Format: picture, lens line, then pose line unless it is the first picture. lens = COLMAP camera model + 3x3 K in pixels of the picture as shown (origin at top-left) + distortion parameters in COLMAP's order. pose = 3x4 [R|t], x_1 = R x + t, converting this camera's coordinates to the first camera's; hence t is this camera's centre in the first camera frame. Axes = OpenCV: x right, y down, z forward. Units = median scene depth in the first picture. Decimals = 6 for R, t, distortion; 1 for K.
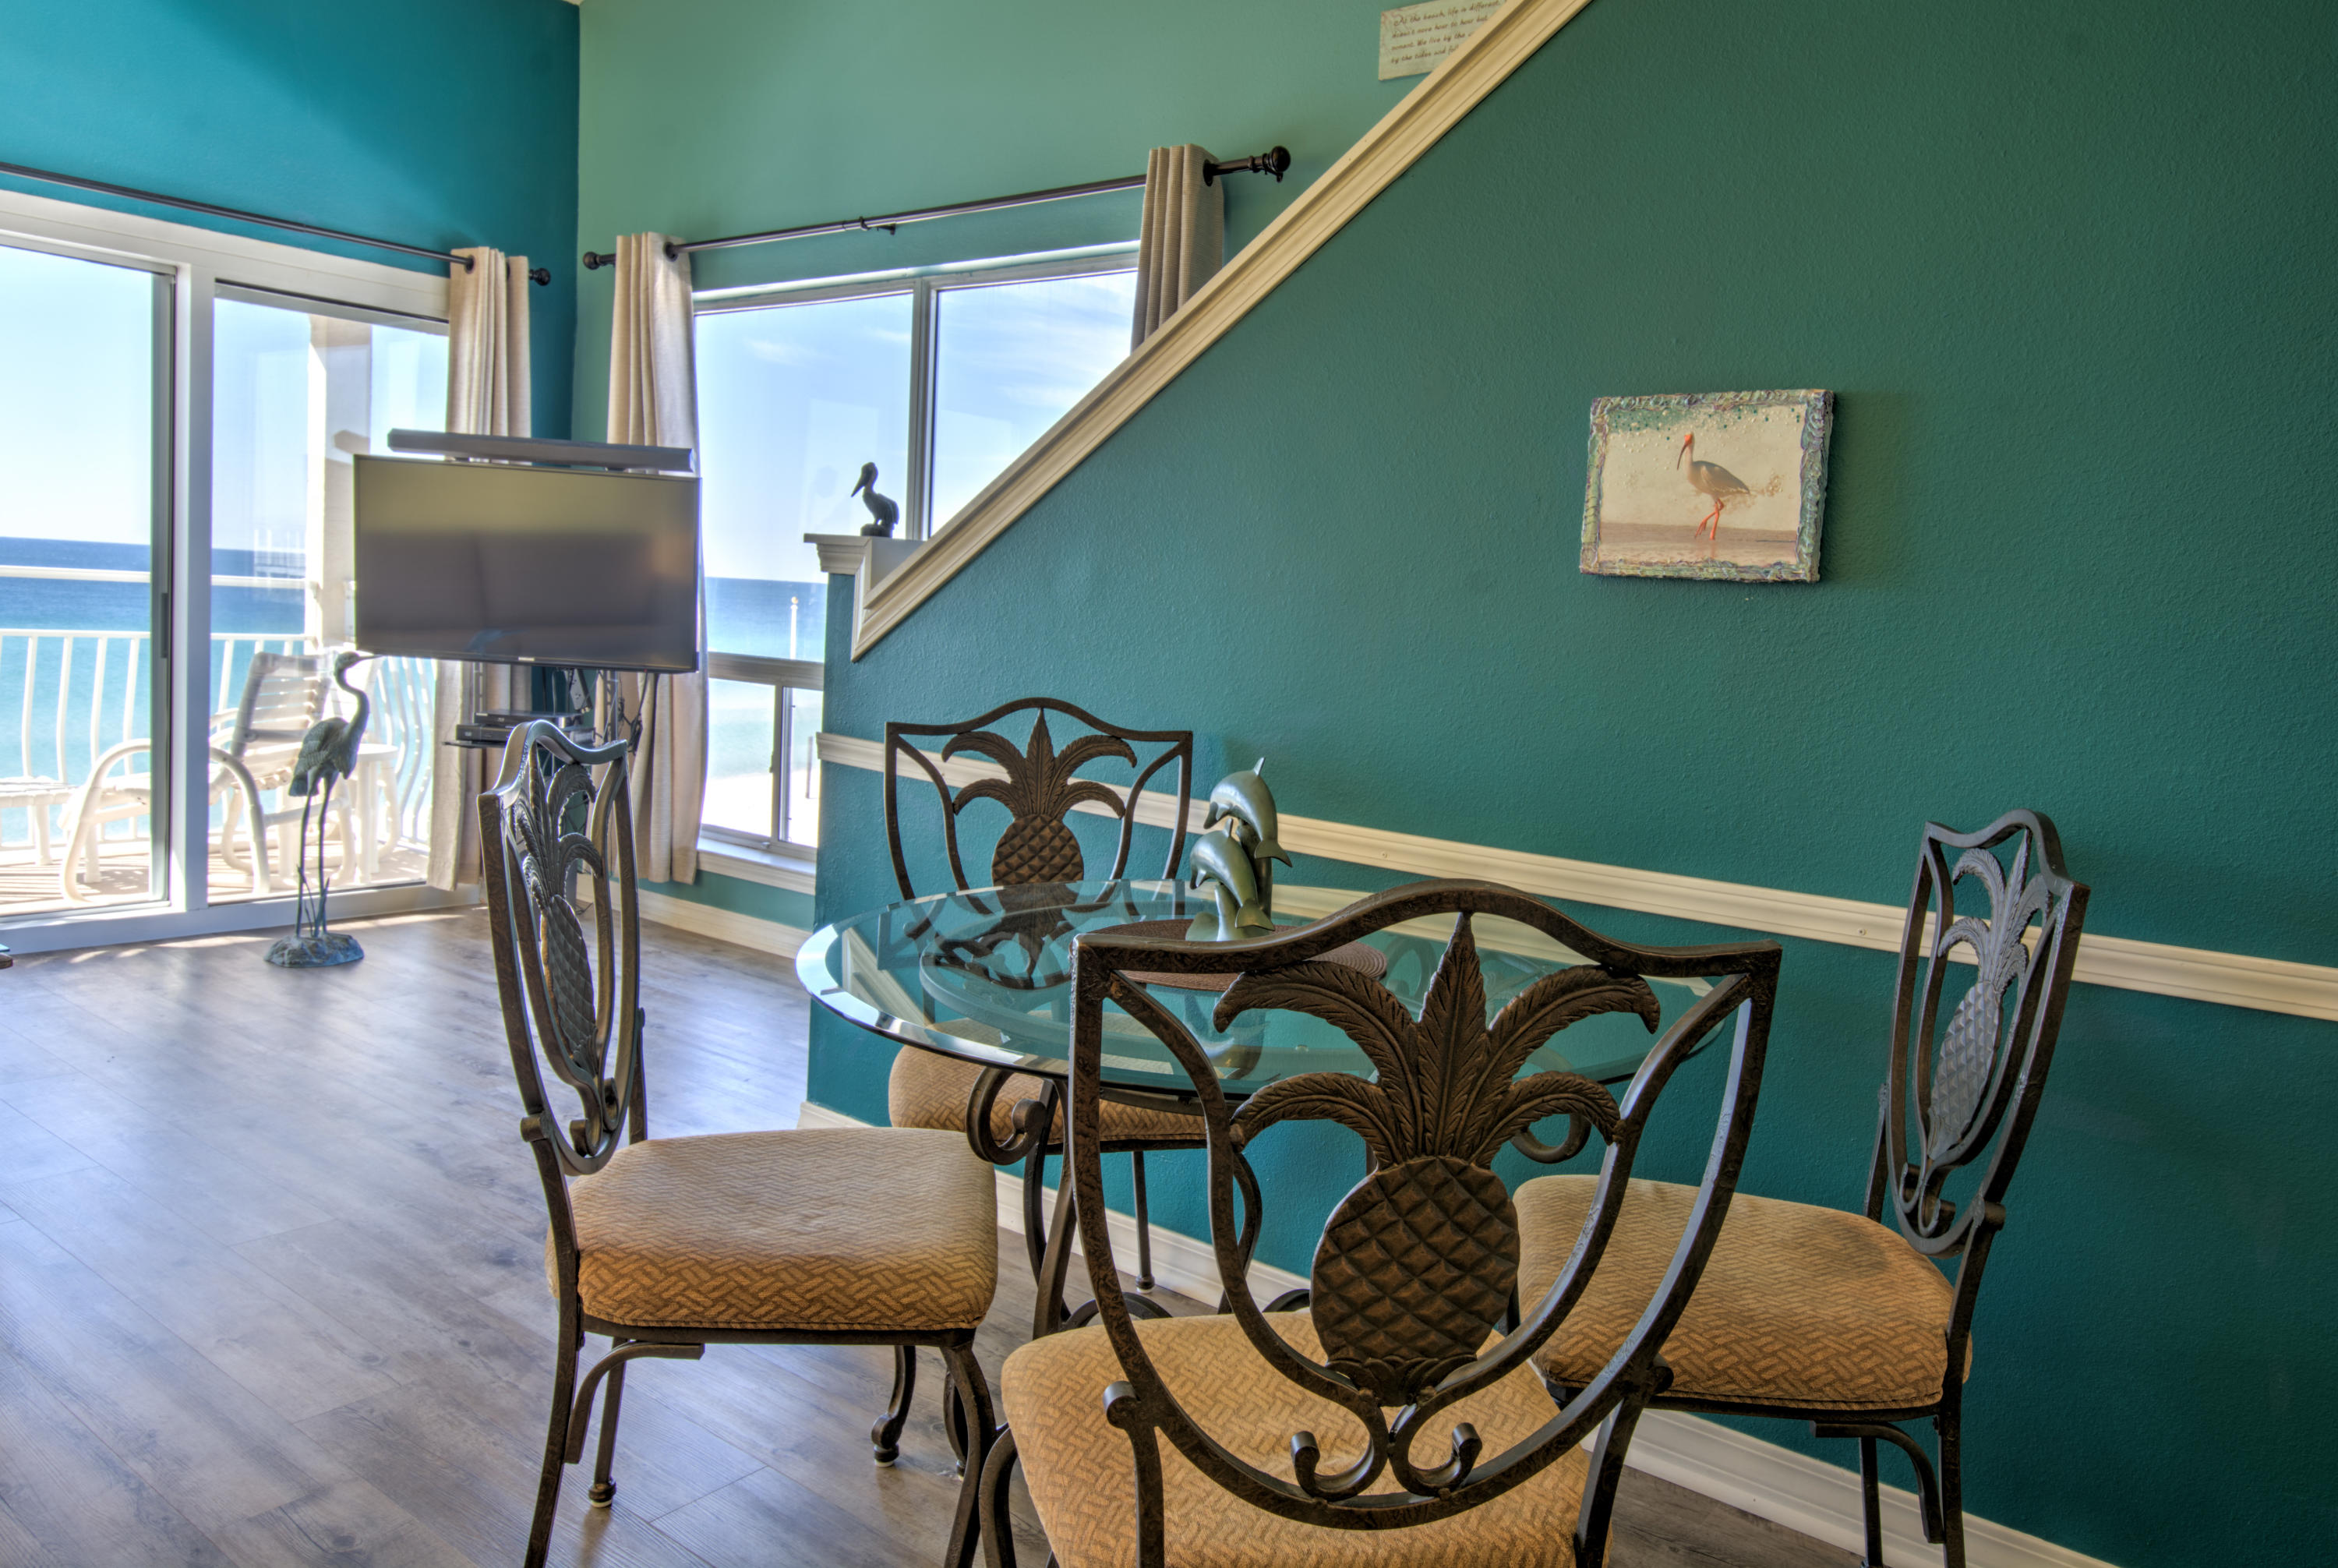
lens RADIAL K [[1503.1, 0, 1175.5], [0, 1503.1, 724.5], [0, 0, 1]] dist [-0.002484, -0.001112]
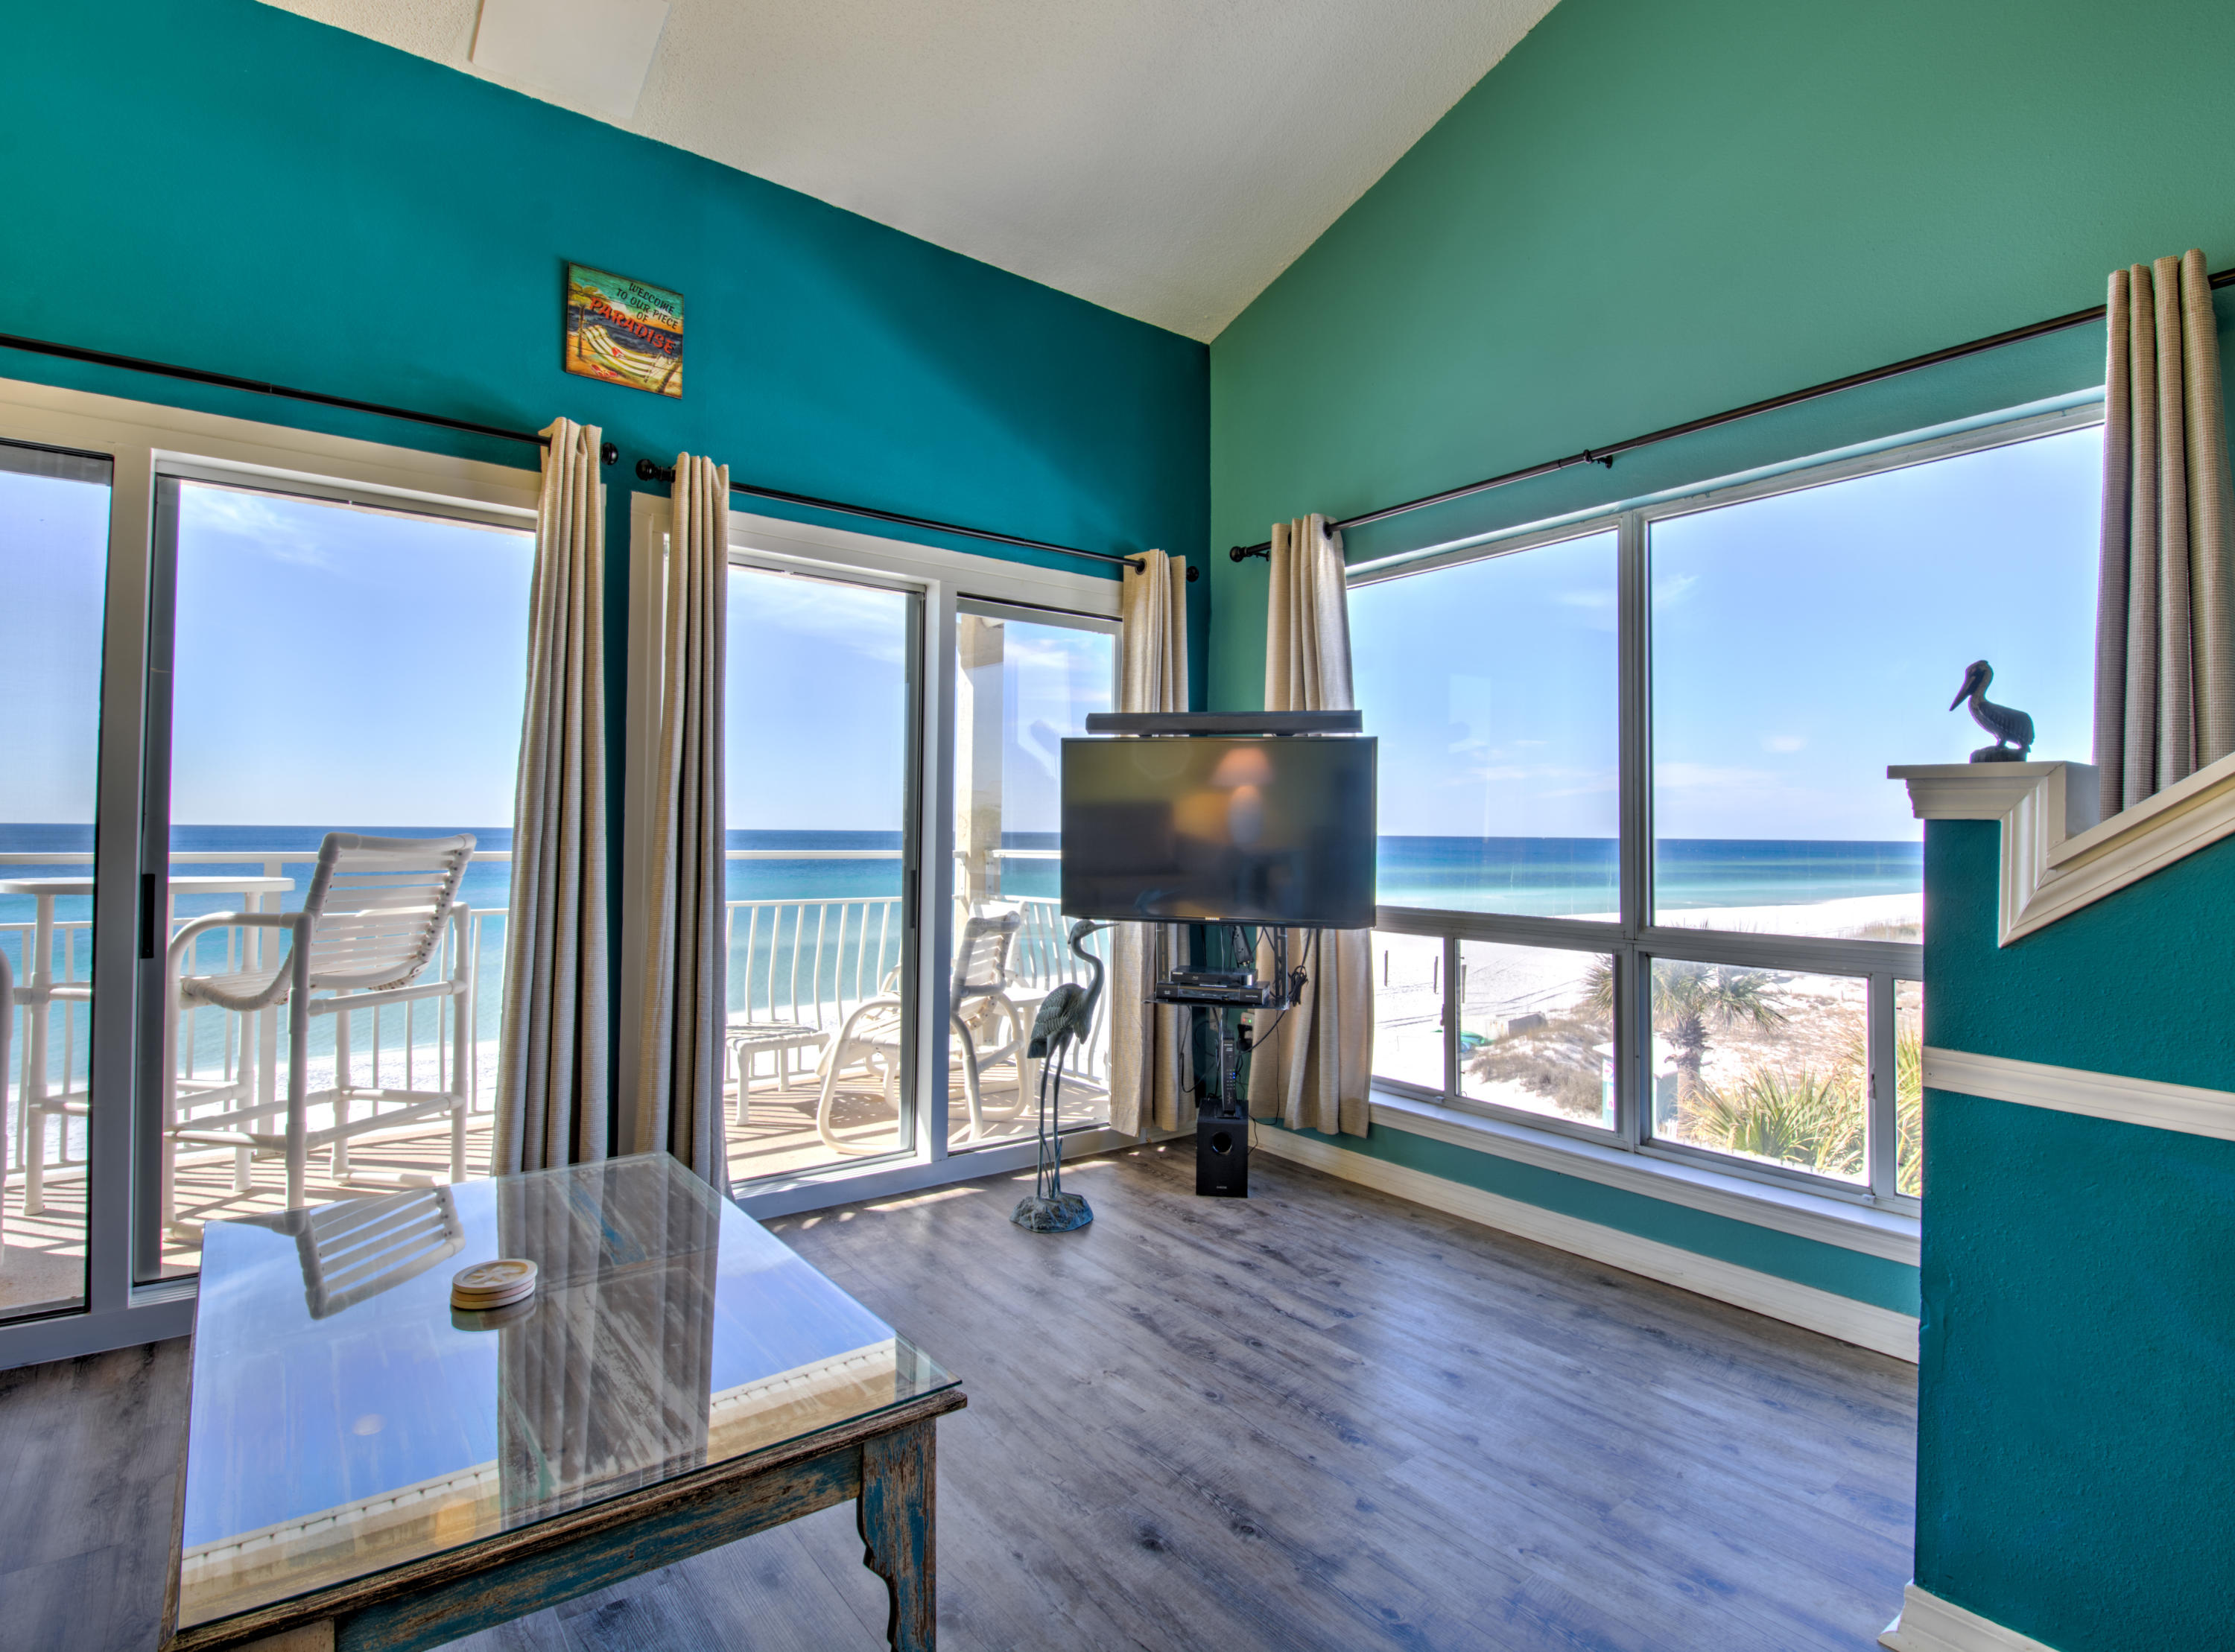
lens RADIAL K [[1113.8, 0, 1118.9], [0, 1113.8, 803.9], [0, 0, 1]] dist [-0.001522, -0.000172]
pose [[0.955666, -0.056754, -0.288932, -0.270803], [0.023000, 0.992639, -0.118907, -0.033016], [0.293553, 0.106990, 0.949937, 0.236881]]
